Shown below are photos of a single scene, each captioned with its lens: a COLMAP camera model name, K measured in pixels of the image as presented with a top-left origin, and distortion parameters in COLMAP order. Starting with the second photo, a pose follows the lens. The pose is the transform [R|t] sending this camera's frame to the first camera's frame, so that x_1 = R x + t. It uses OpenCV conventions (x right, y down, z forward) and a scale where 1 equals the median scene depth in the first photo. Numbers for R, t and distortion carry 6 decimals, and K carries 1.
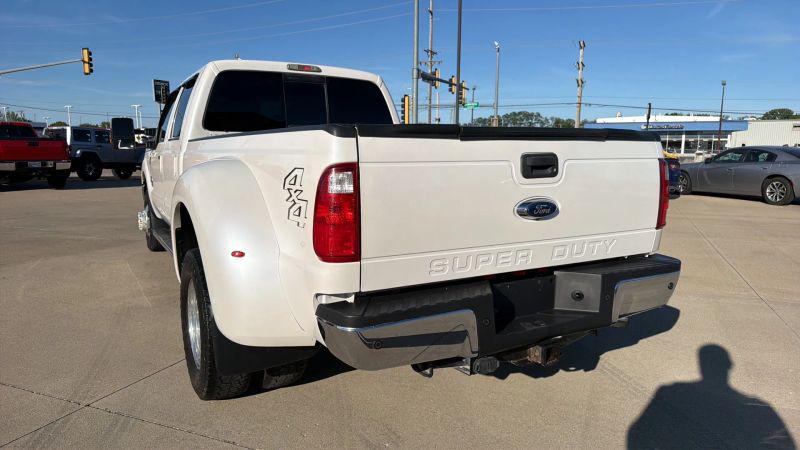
lens RADIAL K [[538.9, 0, 394.0], [0, 538.9, 228.6], [0, 0, 1]] dist [0.091162, -0.131902]
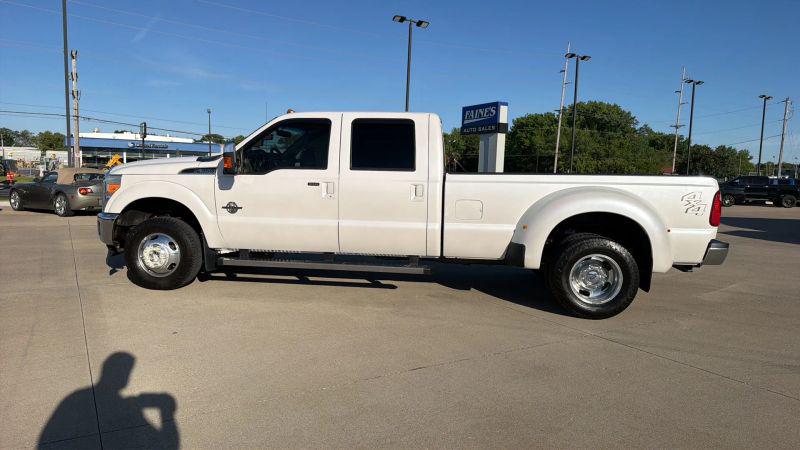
lens RADIAL K [[540.8, 0, 395.3], [0, 540.8, 230.9], [0, 0, 1]] dist [0.085507, -0.124047]
pose [[0.573227, -0.073541, 0.816090, -0.484758], [0.094800, 0.995228, 0.023096, -0.019451], [-0.813894, 0.064126, 0.577463, 0.106584]]
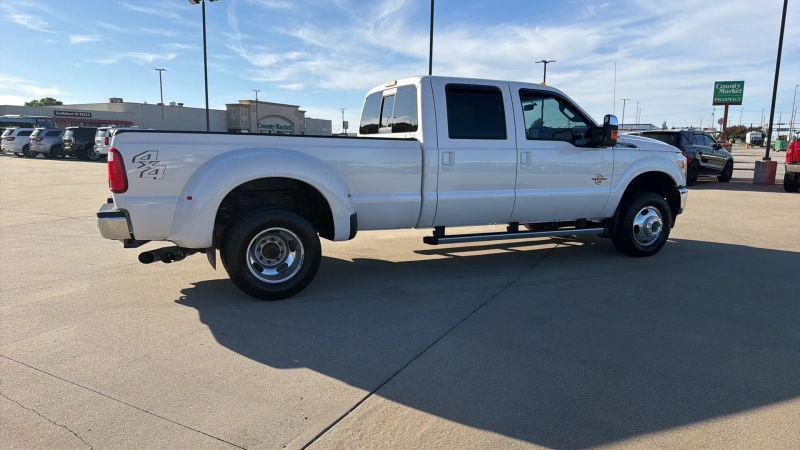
lens RADIAL K [[544.4, 0, 395.4], [0, 544.4, 224.8], [0, 0, 1]] dist [0.043143, -0.047973]
pose [[-0.103005, 0.142807, -0.984376, 0.413830], [-0.157962, 0.974733, 0.157938, -0.059875], [0.982058, 0.171763, -0.077844, 0.409241]]
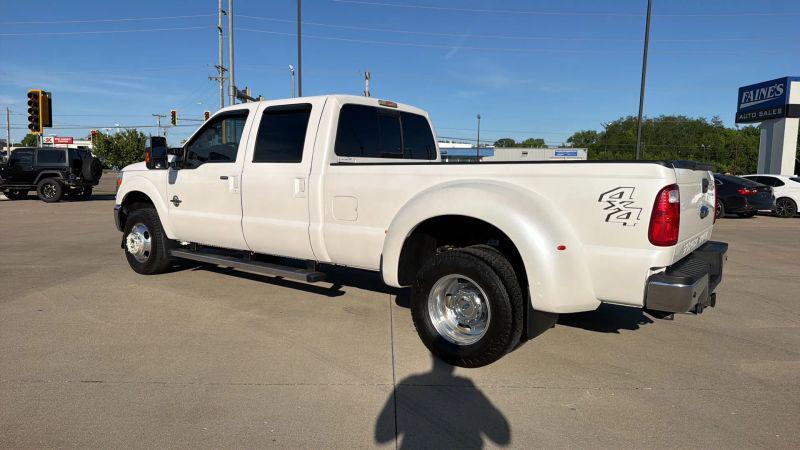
lens RADIAL K [[542.4, 0, 393.0], [0, 542.4, 225.0], [0, 0, 1]] dist [0.055240, -0.060501]
pose [[0.914442, -0.029348, 0.403651, -0.222692], [0.045839, 0.998460, -0.031251, 0.002098], [-0.402112, 0.047080, 0.914379, -0.024447]]
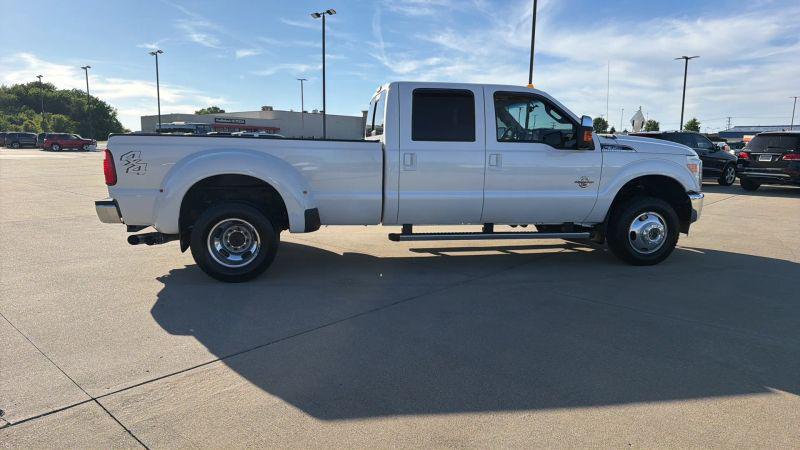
lens RADIAL K [[542.6, 0, 397.4], [0, 542.6, 226.1], [0, 0, 1]] dist [0.051949, -0.058689]
pose [[-0.338788, 0.130822, -0.931723, 0.409214], [-0.151045, 0.969879, 0.191101, -0.079383], [0.928659, 0.205475, -0.308824, 0.540427]]
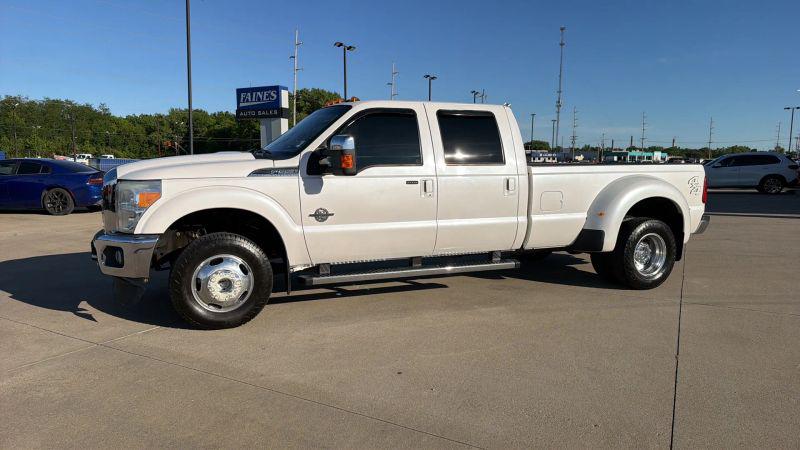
lens RADIAL K [[538.9, 0, 394.0], [0, 538.9, 228.6], [0, 0, 1]] dist [0.091162, -0.131902]
pose [[0.098859, -0.123902, 0.987358, -0.551453], [0.140279, 0.984045, 0.109441, -0.063567], [-0.985164, 0.127686, 0.114662, 0.375315]]
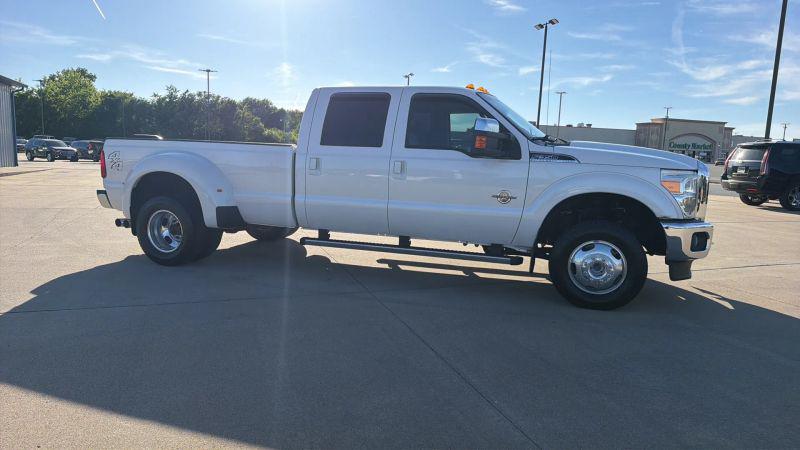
lens RADIAL K [[543.9, 0, 389.4], [0, 543.9, 222.0], [0, 0, 1]] dist [0.047452, -0.055846]
pose [[-0.751612, 0.055701, -0.657249, 0.242356], [-0.128616, 0.964926, 0.228857, -0.111380], [0.646944, 0.256544, -0.718087, 0.761957]]
